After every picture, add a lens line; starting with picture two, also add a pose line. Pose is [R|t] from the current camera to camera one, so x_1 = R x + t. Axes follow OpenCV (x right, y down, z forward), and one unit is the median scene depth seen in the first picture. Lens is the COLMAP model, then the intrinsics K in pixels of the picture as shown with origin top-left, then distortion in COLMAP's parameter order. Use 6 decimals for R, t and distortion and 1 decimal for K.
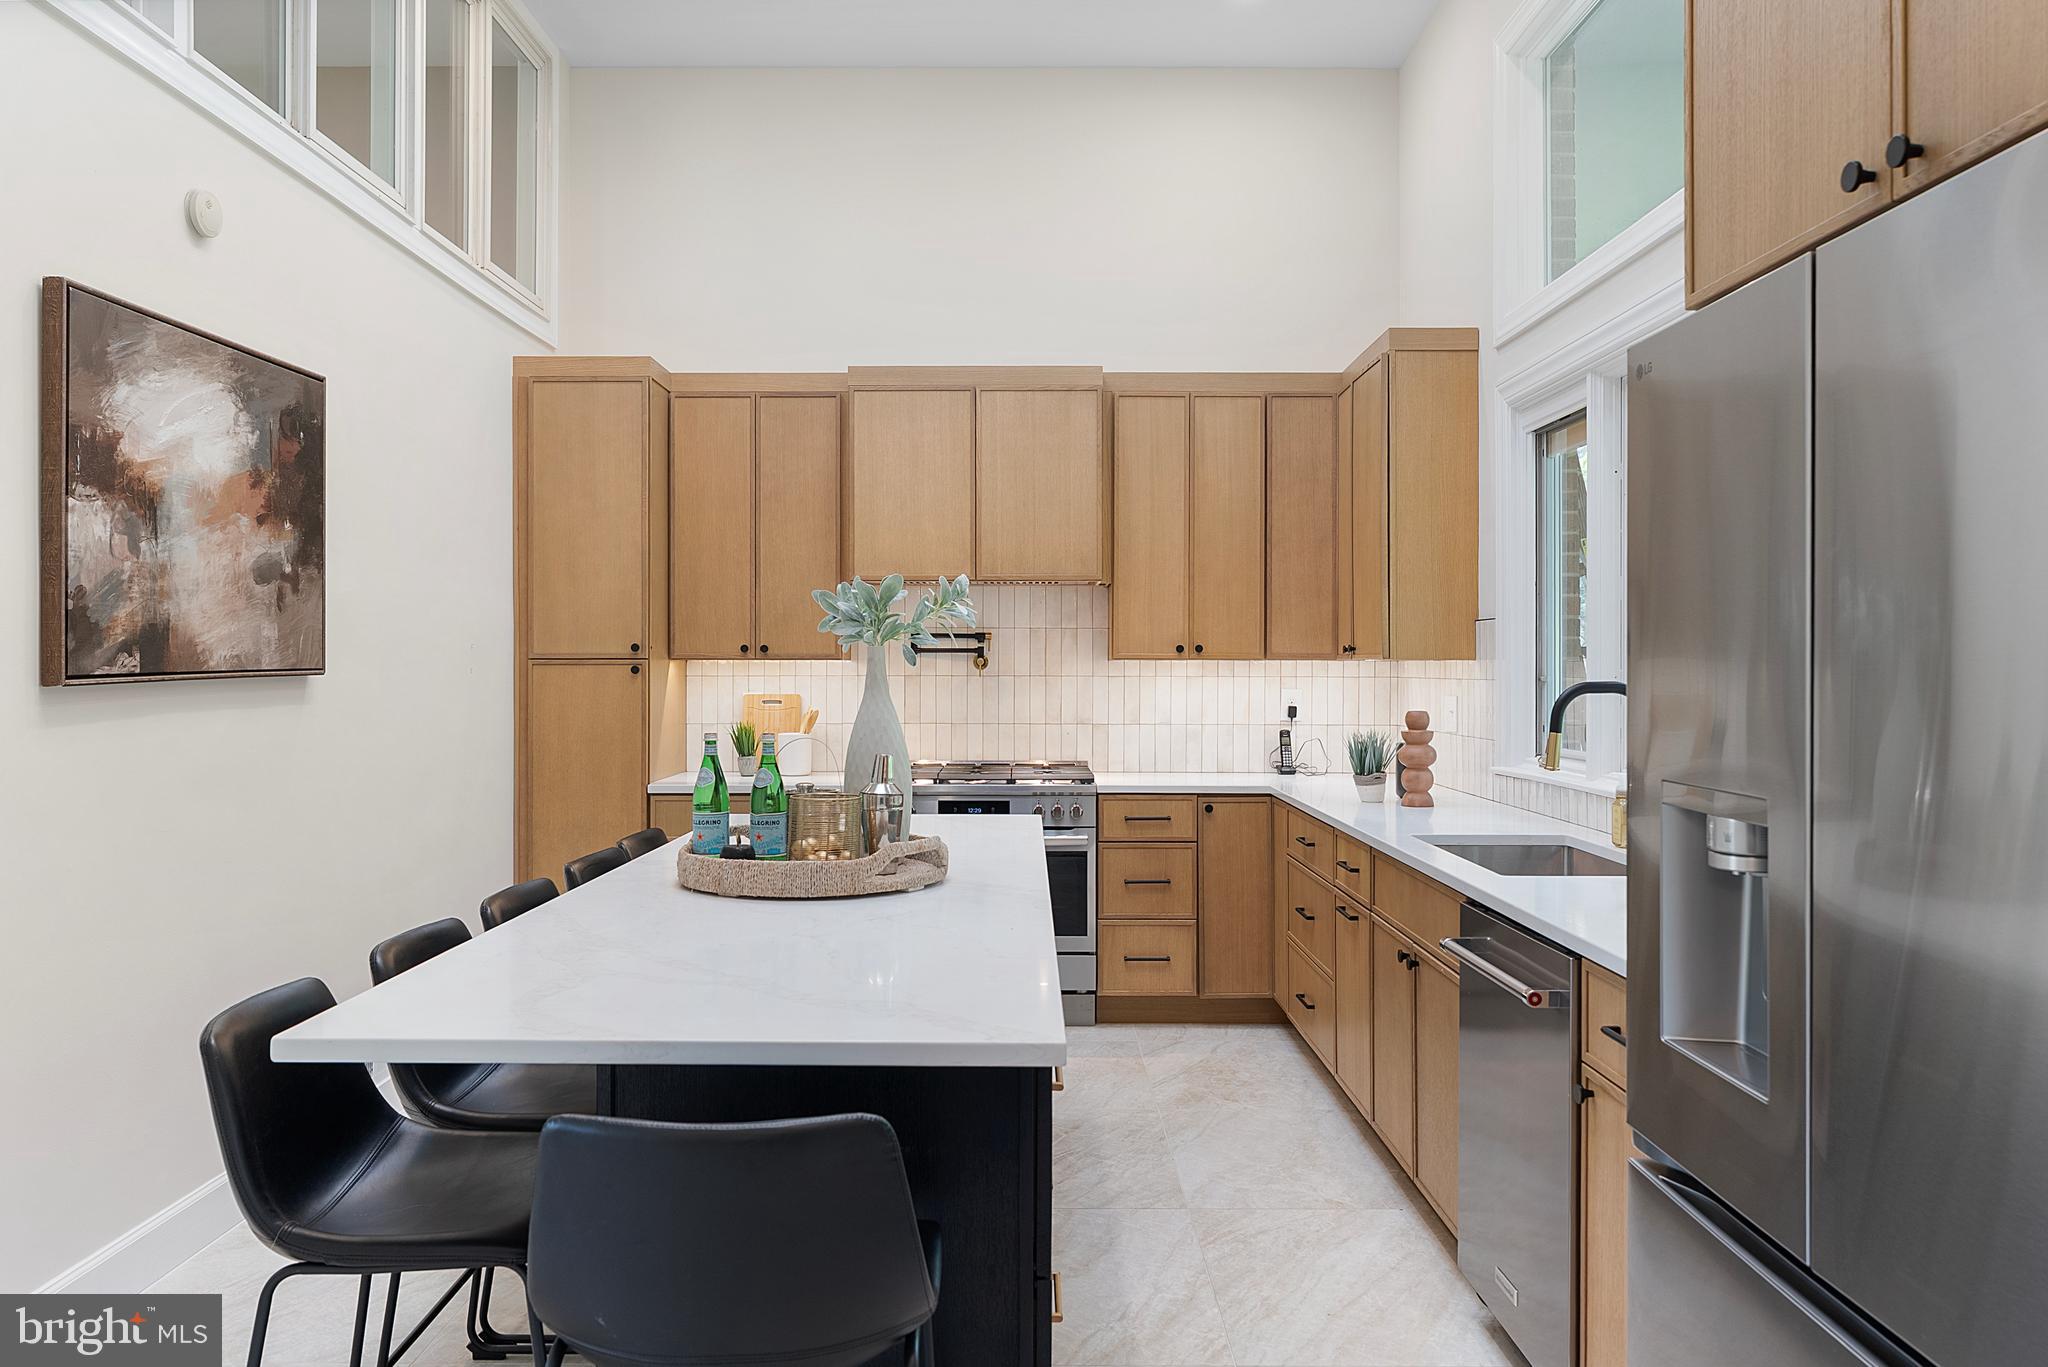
lens RADIAL K [[1459.1, 0, 1016.9], [0, 1459.1, 674.8], [0, 0, 1]] dist [0.001857, -0.001179]
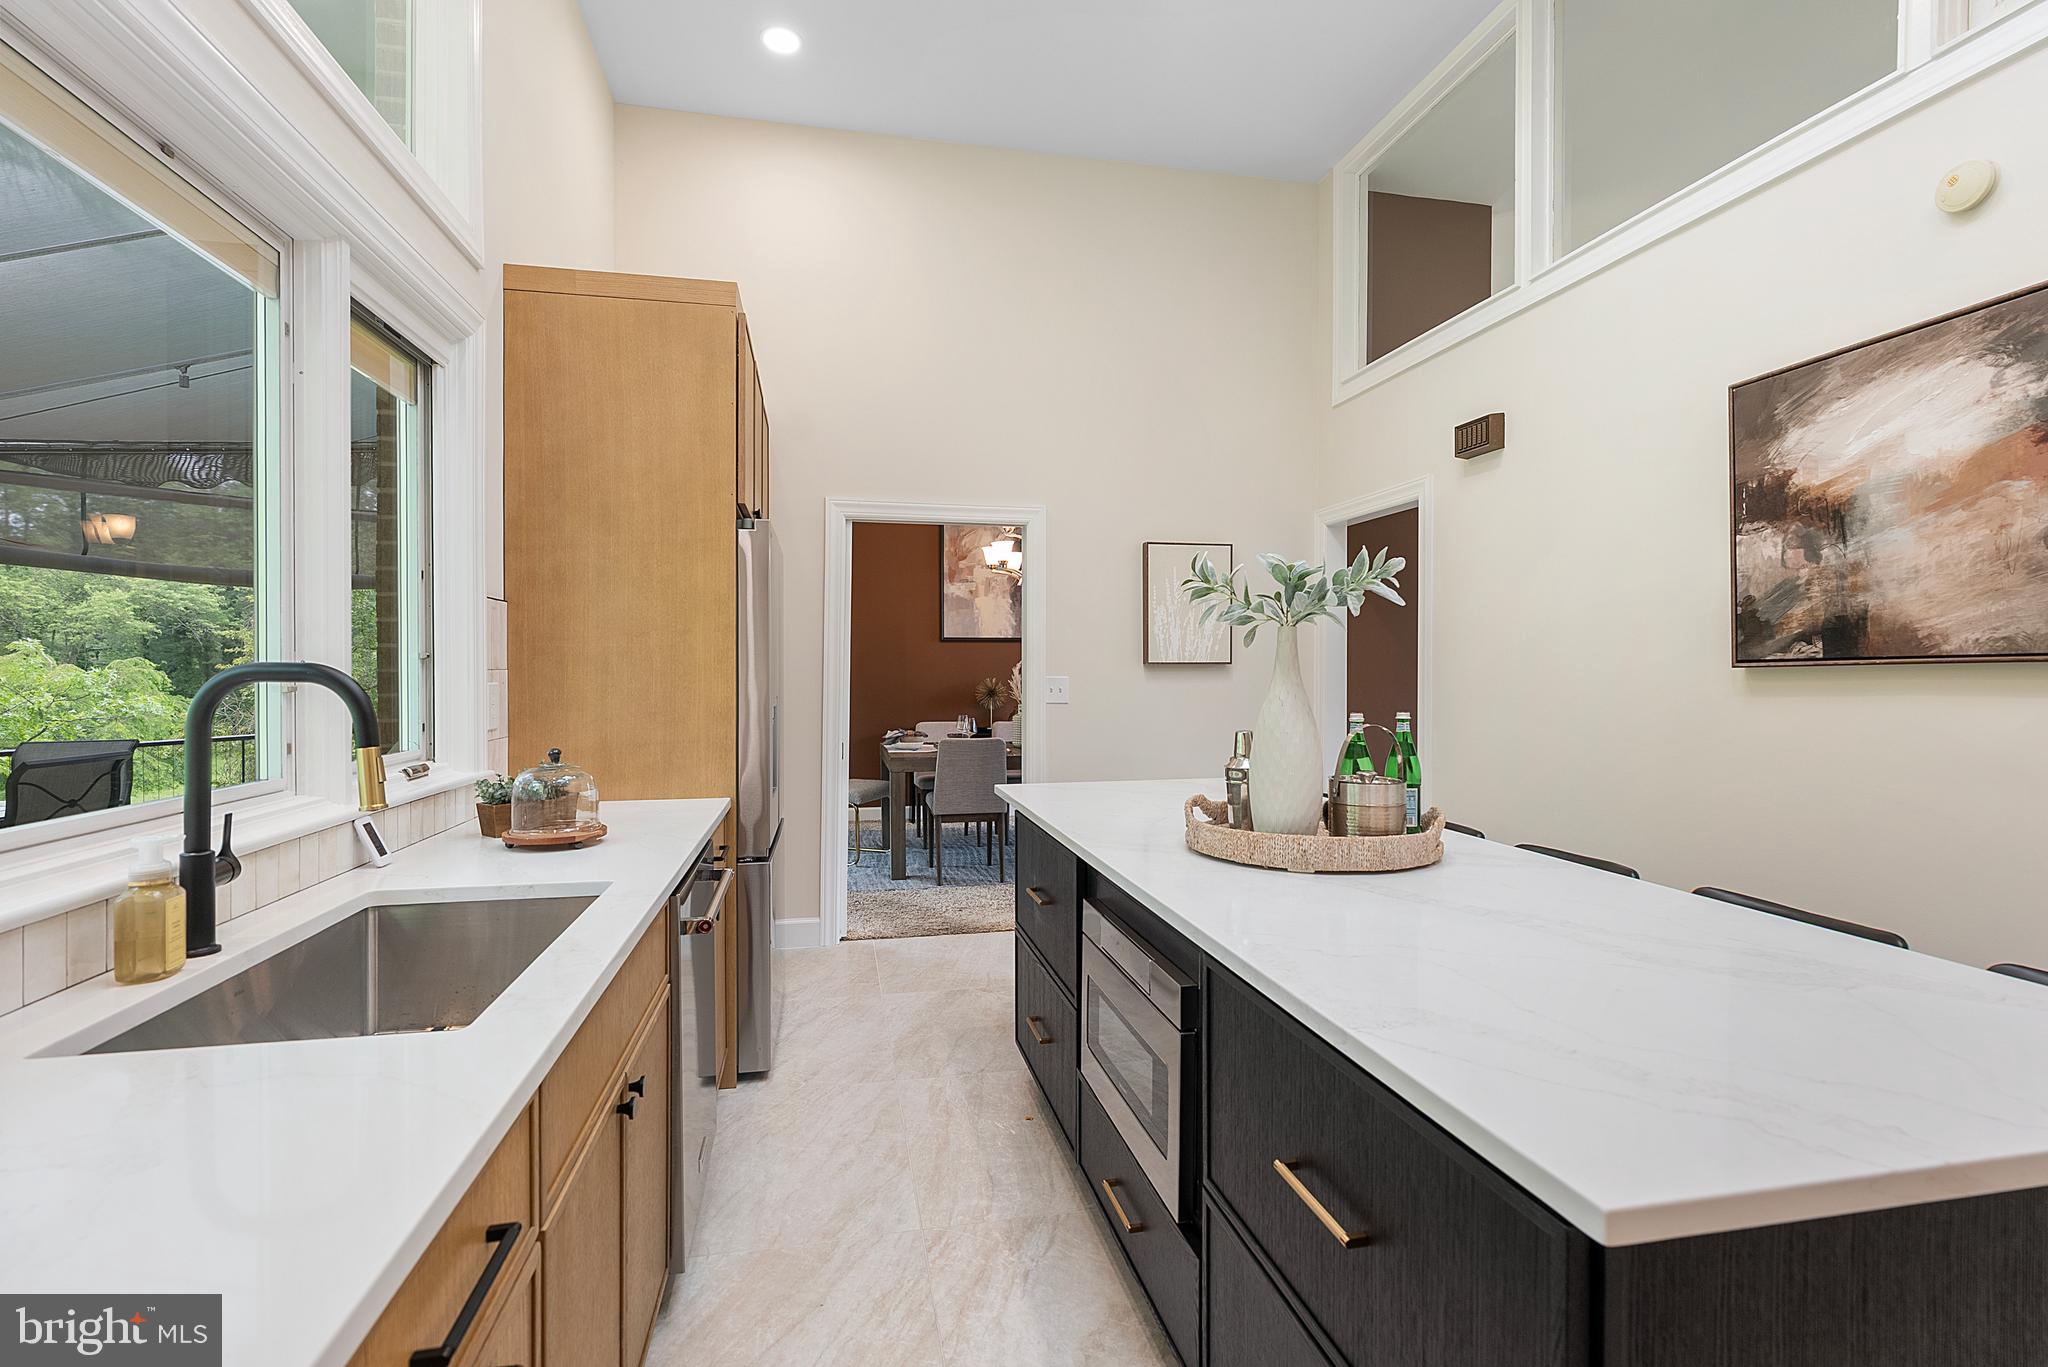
lens RADIAL K [[931.3, 0, 1011.2], [0, 931.3, 680.3], [0, 0, 1]] dist [-0.006464, 0.001941]
pose [[-0.979654, 0.001044, -0.200689, 0.215237], [-0.002466, 0.999848, 0.017236, 0.005773], [0.200677, 0.017380, -0.979503, 1.641033]]
